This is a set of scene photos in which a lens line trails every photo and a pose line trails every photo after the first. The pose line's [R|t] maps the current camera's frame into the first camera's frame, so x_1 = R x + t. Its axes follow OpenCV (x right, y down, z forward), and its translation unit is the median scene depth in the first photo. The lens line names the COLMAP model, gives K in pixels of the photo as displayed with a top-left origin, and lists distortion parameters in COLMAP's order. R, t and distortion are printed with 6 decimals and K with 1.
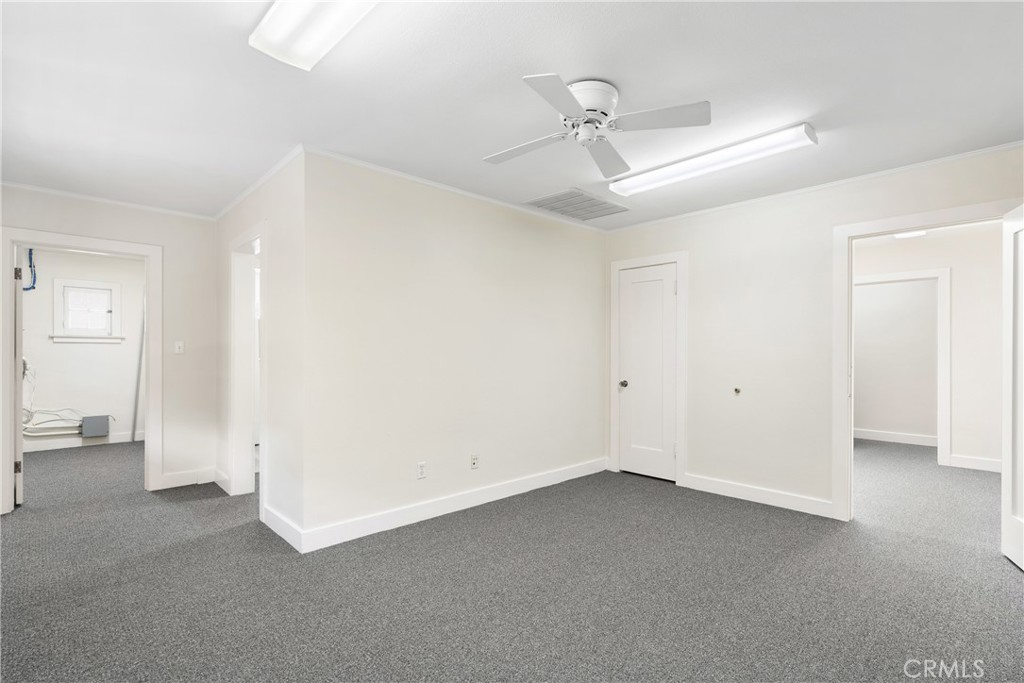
lens RADIAL K [[476.1, 0, 515.4], [0, 476.1, 351.9], [0, 0, 1]] dist [0.004465, 0.000223]
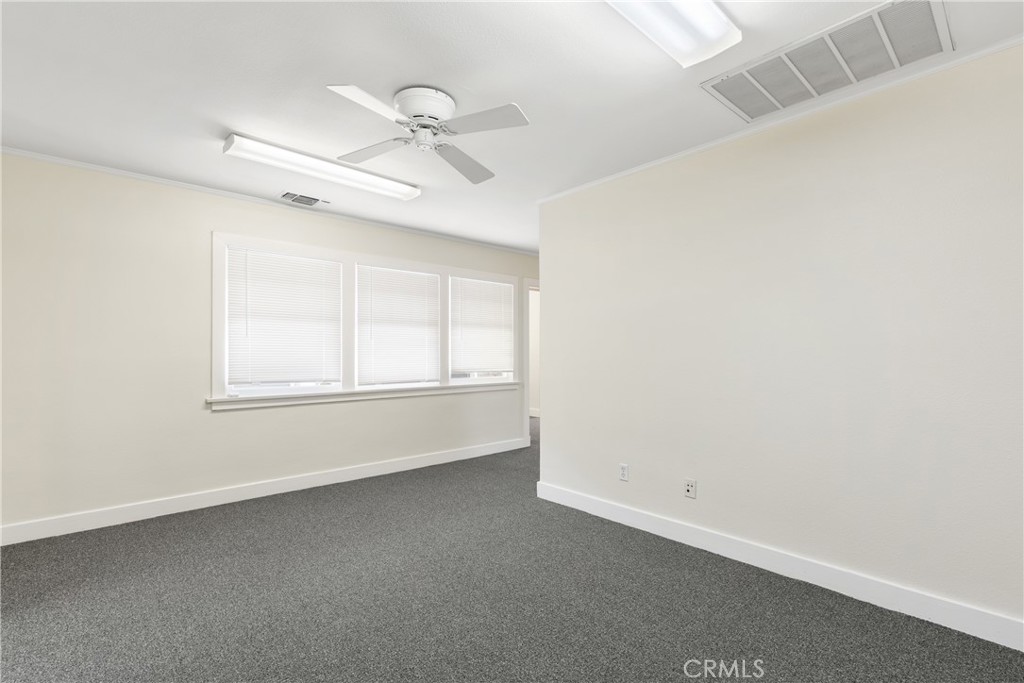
lens RADIAL K [[476.1, 0, 515.4], [0, 476.1, 351.9], [0, 0, 1]] dist [0.004465, 0.000223]
pose [[-0.006360, -0.000334, -0.999980, 0.771674], [-0.000497, 1.000000, -0.000331, 0.005667], [0.999980, 0.000495, -0.006360, 0.789723]]
